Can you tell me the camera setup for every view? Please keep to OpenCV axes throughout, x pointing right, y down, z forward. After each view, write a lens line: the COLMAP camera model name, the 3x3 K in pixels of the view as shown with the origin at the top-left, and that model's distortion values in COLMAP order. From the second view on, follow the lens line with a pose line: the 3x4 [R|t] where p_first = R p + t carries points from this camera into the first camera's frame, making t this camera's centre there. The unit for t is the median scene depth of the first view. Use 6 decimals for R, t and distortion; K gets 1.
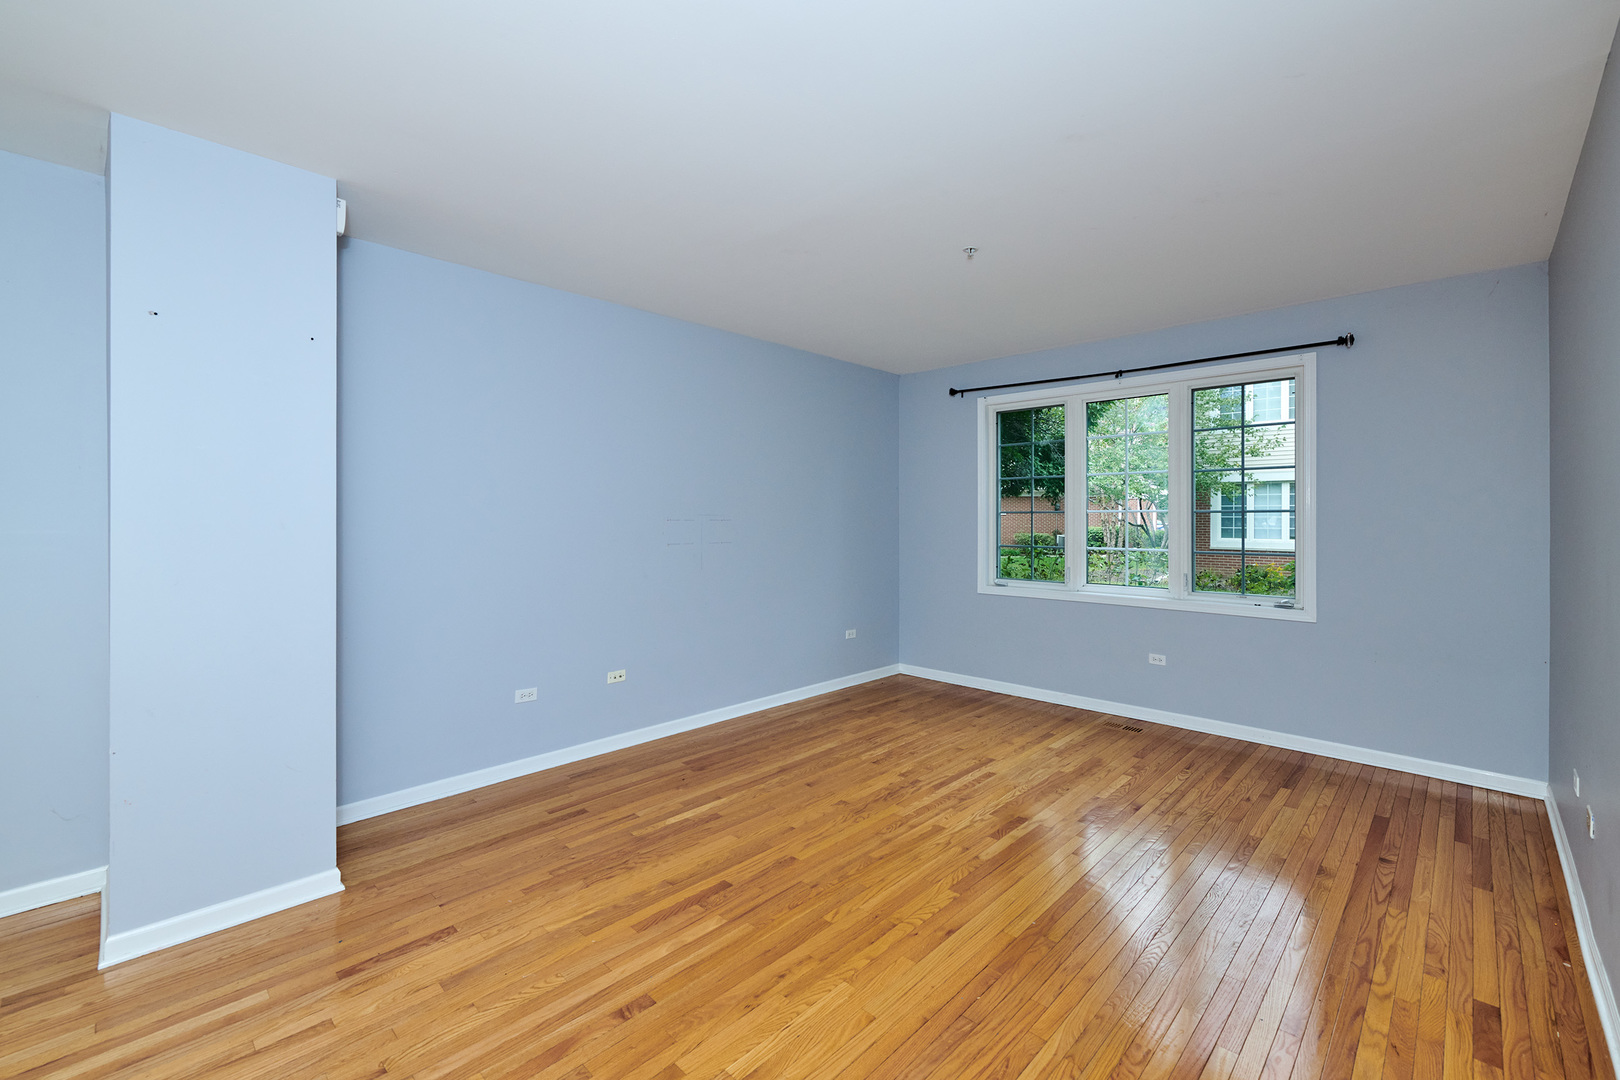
lens RADIAL K [[687.8, 0, 873.7], [0, 687.8, 516.5], [0, 0, 1]] dist [-0.000656, -0.000014]
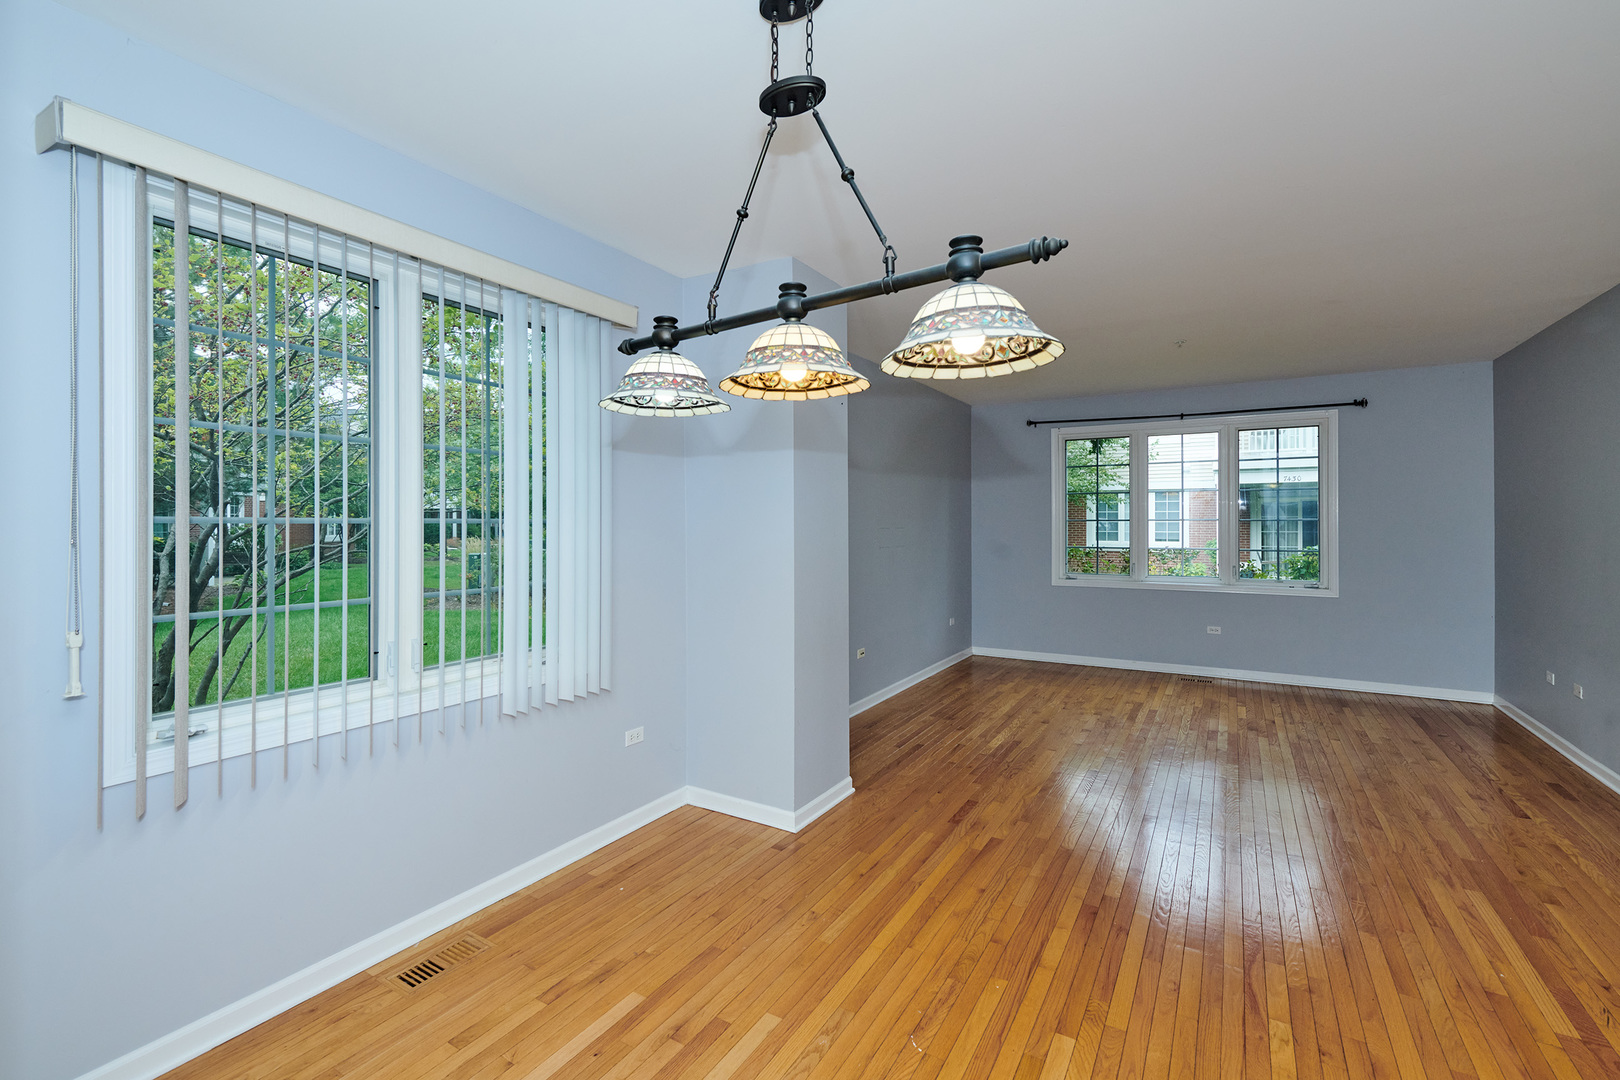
lens RADIAL K [[729.5, 0, 804.6], [0, 729.5, 519.6], [0, 0, 1]] dist [0.000607, -0.000240]
pose [[0.983225, -0.003572, 0.182364, -0.848031], [0.003978, 0.999990, -0.001861, -0.011613], [-0.182355, 0.002555, 0.983229, -0.343291]]
